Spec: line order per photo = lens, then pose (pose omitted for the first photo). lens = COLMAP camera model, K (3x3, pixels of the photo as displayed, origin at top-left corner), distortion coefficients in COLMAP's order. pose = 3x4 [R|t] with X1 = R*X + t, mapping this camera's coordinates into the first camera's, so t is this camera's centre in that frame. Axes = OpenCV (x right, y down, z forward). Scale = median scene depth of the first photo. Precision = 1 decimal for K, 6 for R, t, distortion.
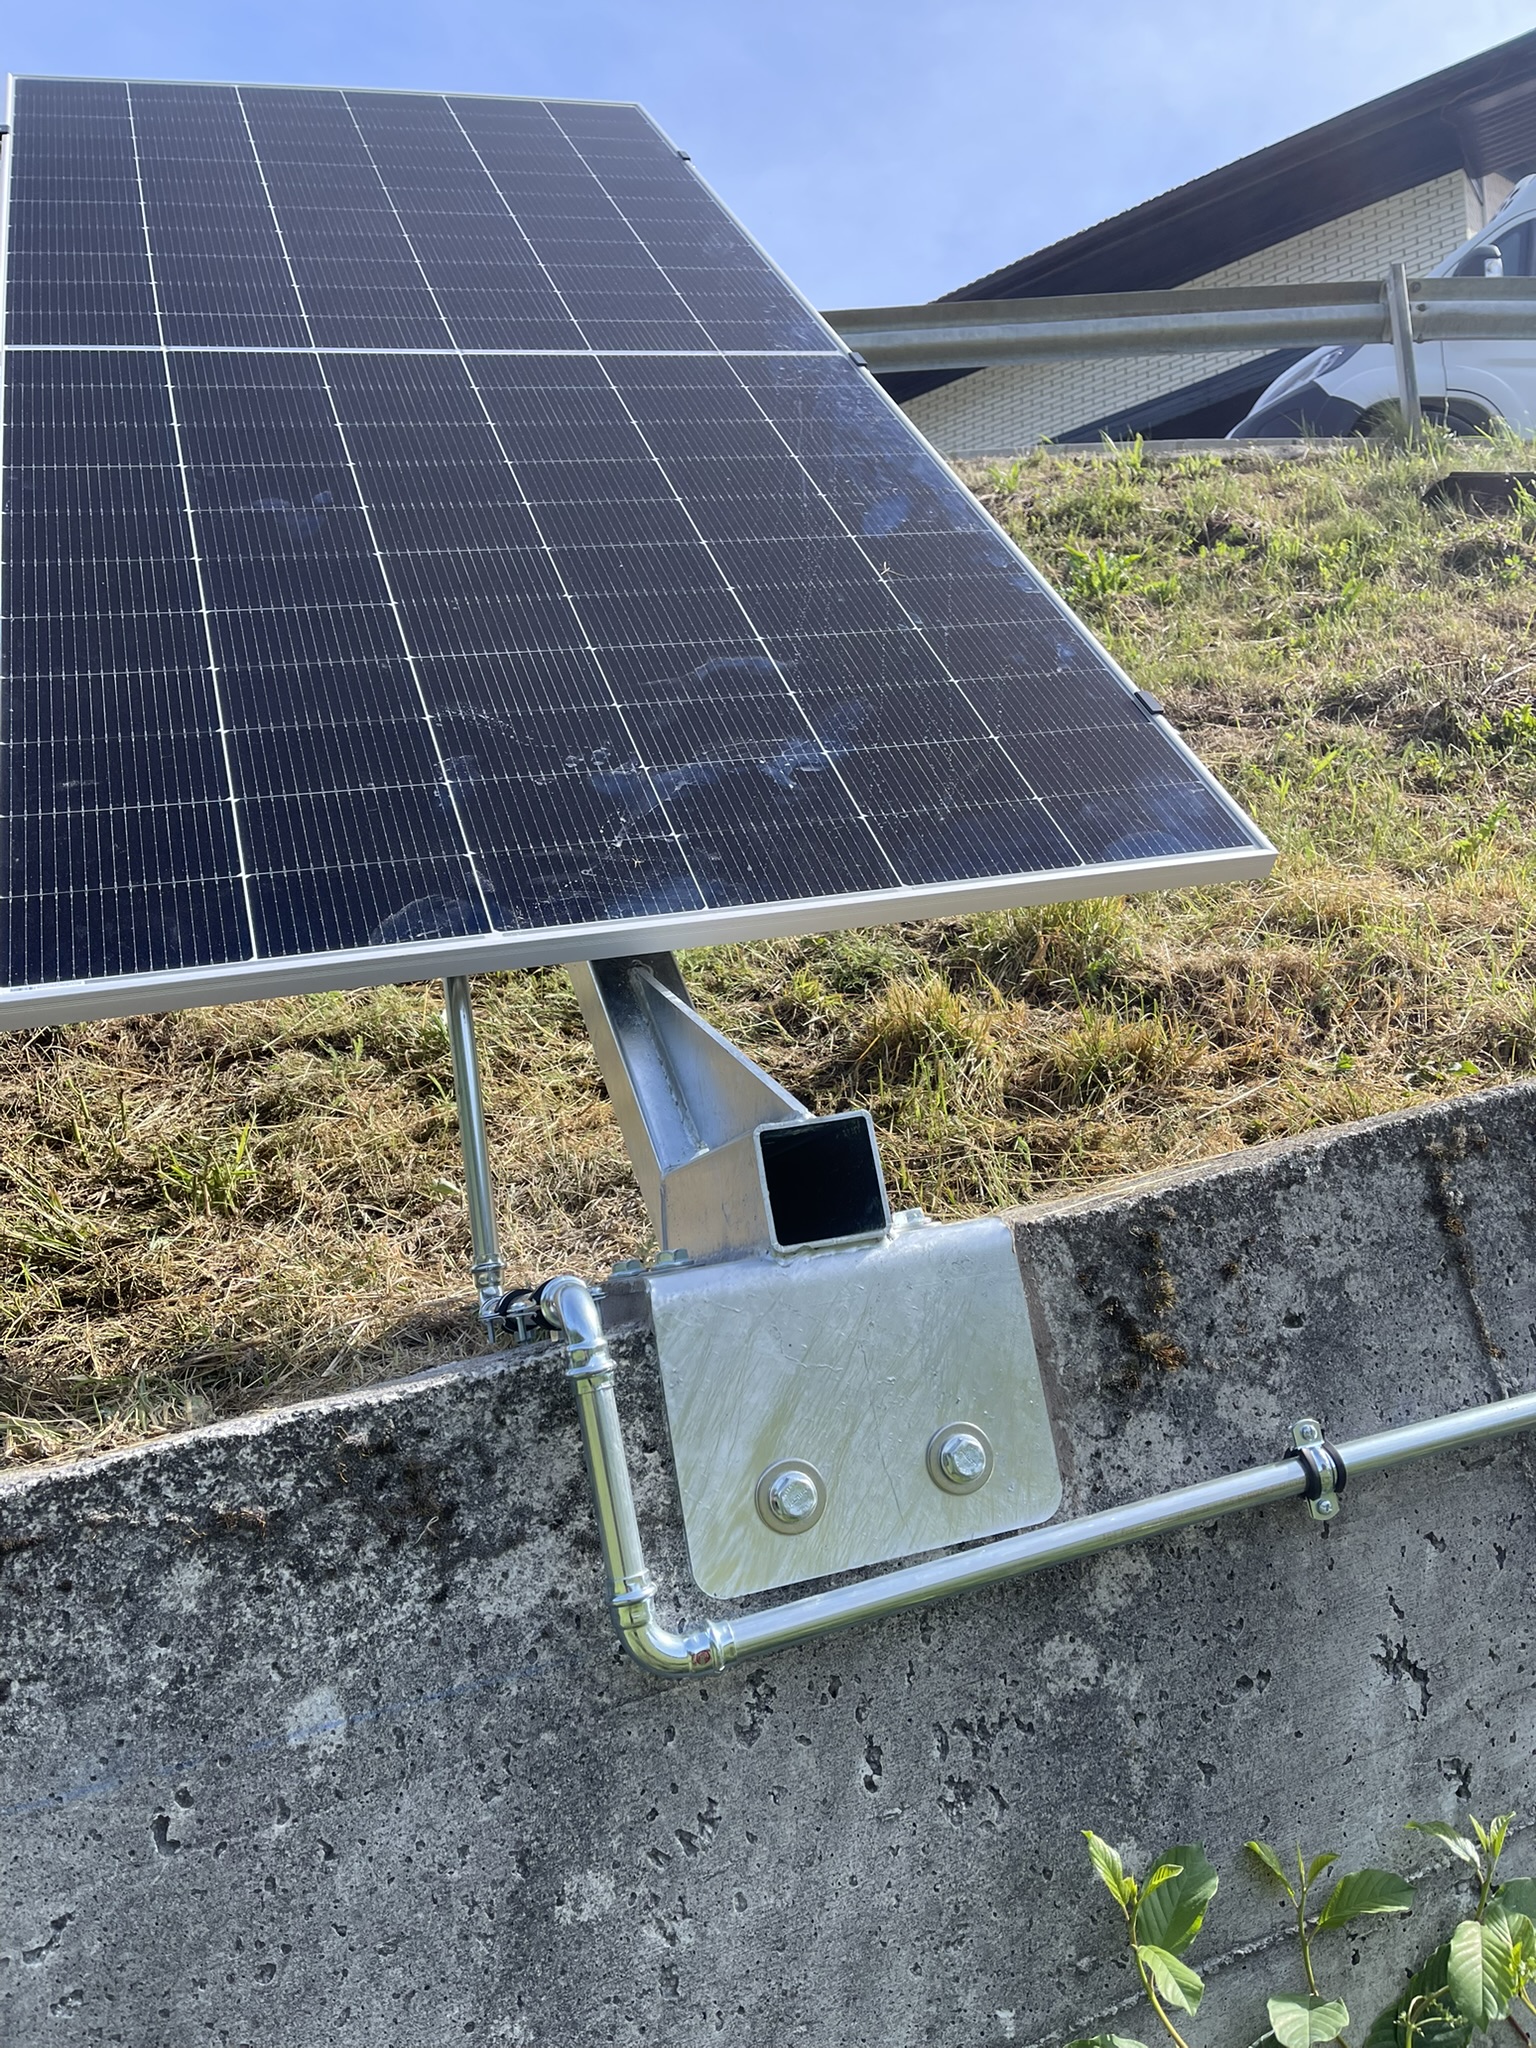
lens RADIAL K [[1557.3, 0, 769.0], [0, 1557.3, 1064.7], [0, 0, 1]] dist [0.053219, -0.102559]
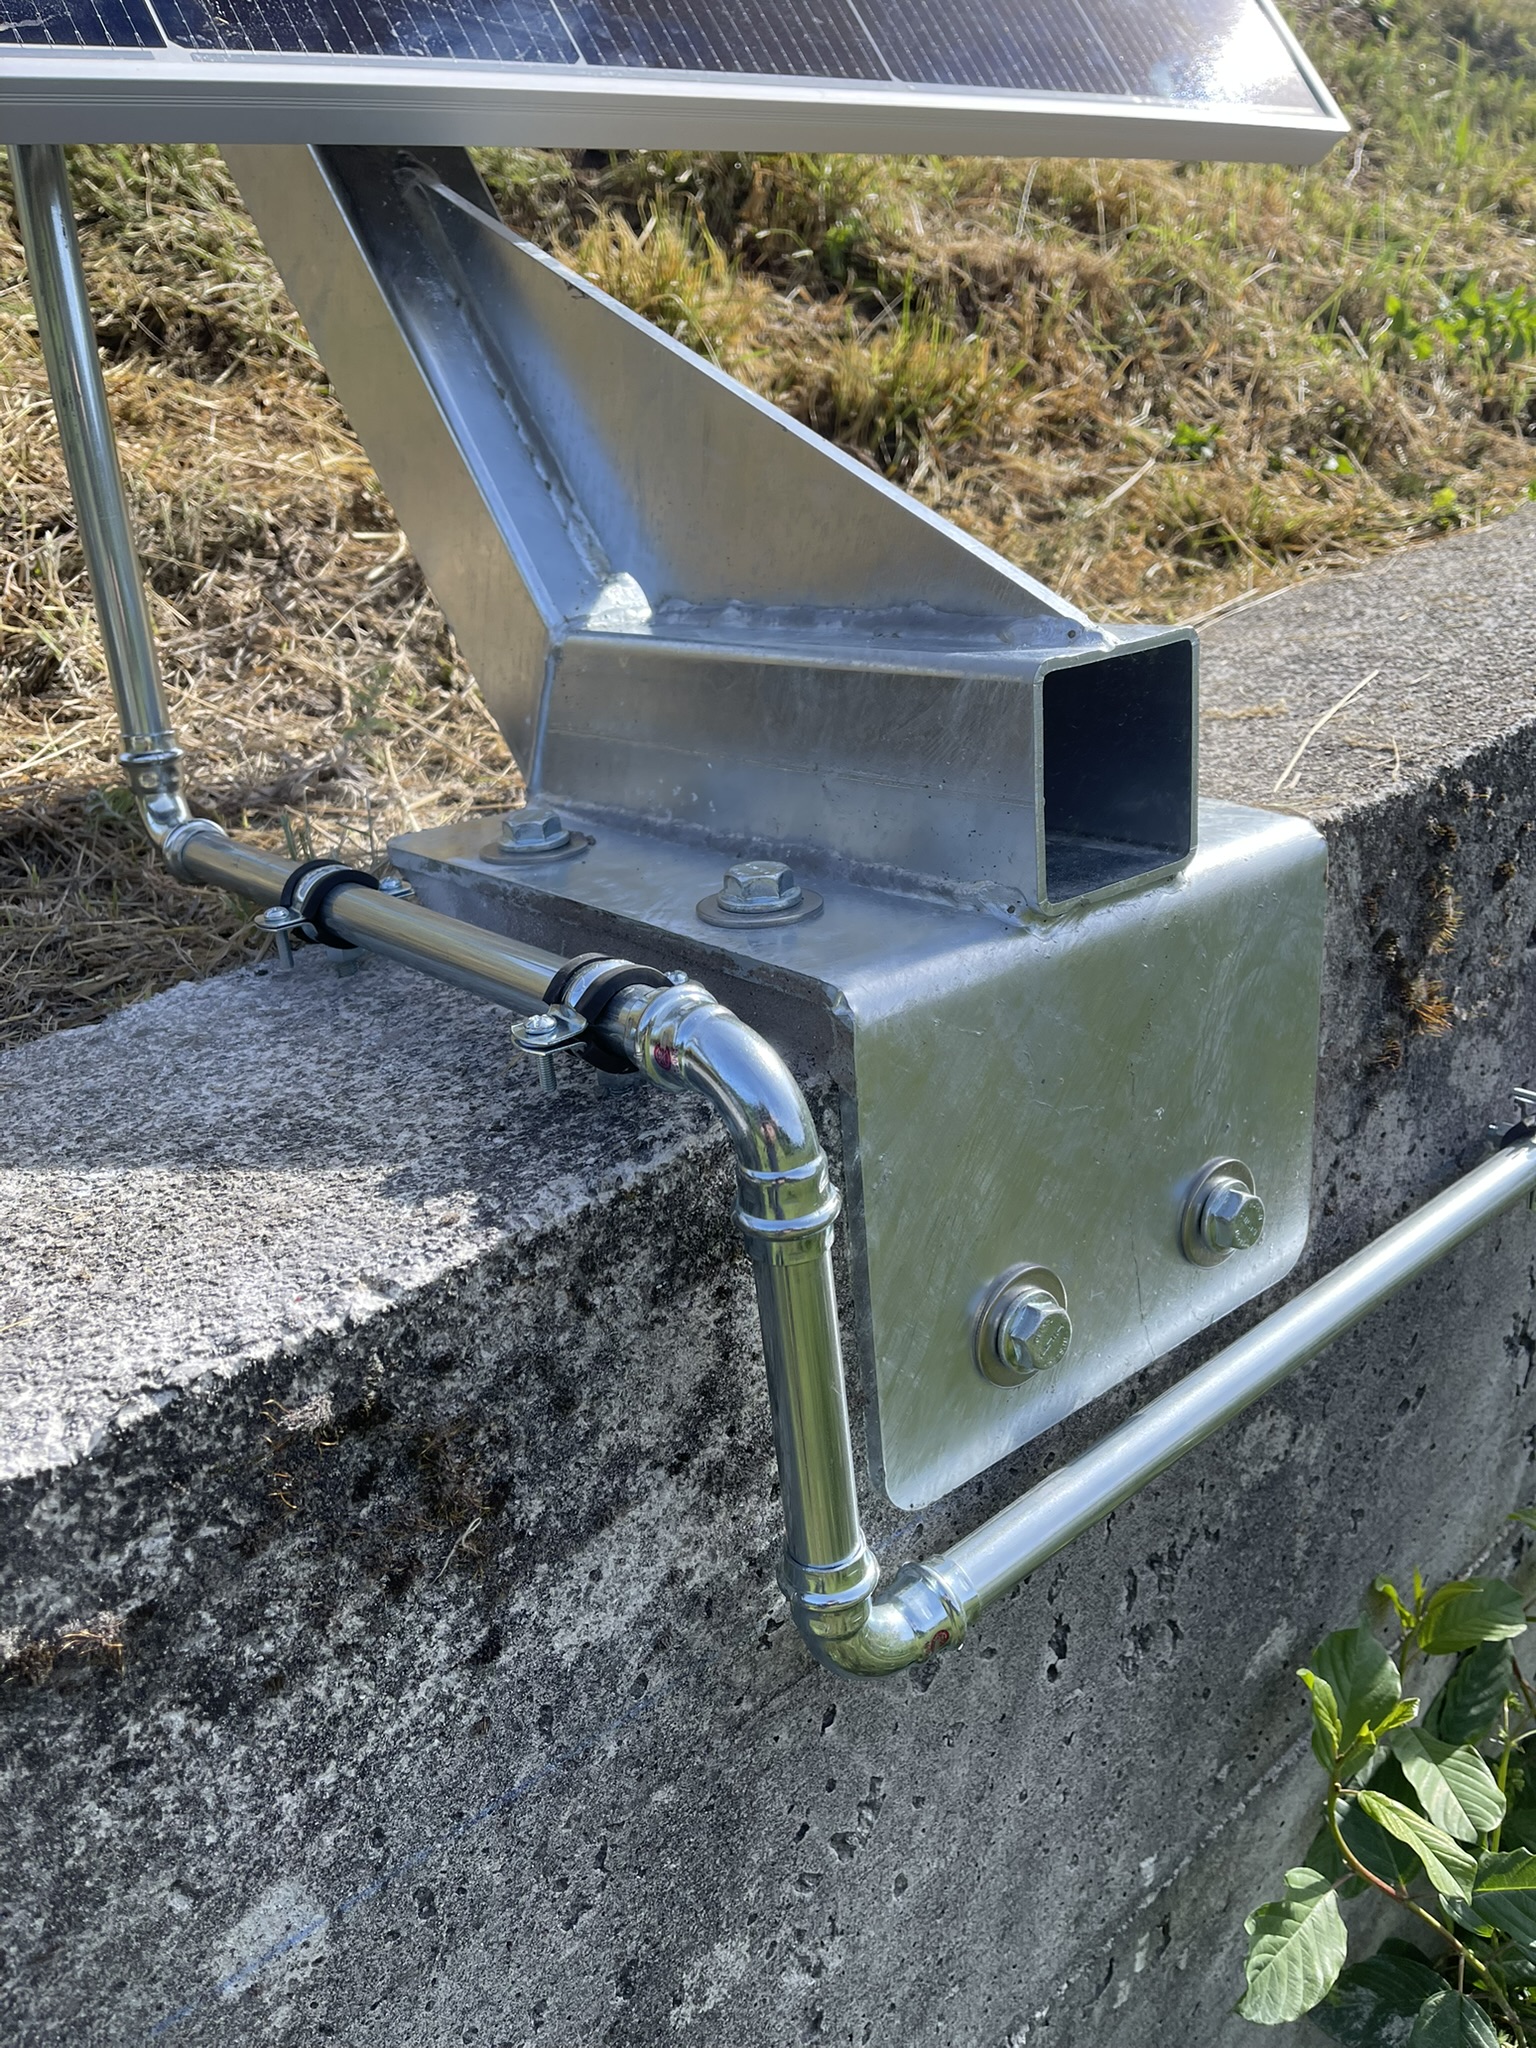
lens RADIAL K [[1557.3, 0, 769.0], [0, 1557.3, 1064.7], [0, 0, 1]] dist [0.053219, -0.102559]
pose [[0.912574, -0.060742, 0.404375, -0.313557], [-0.125912, 0.899116, 0.419209, -0.043442], [-0.389044, -0.433474, 0.812862, 0.638204]]
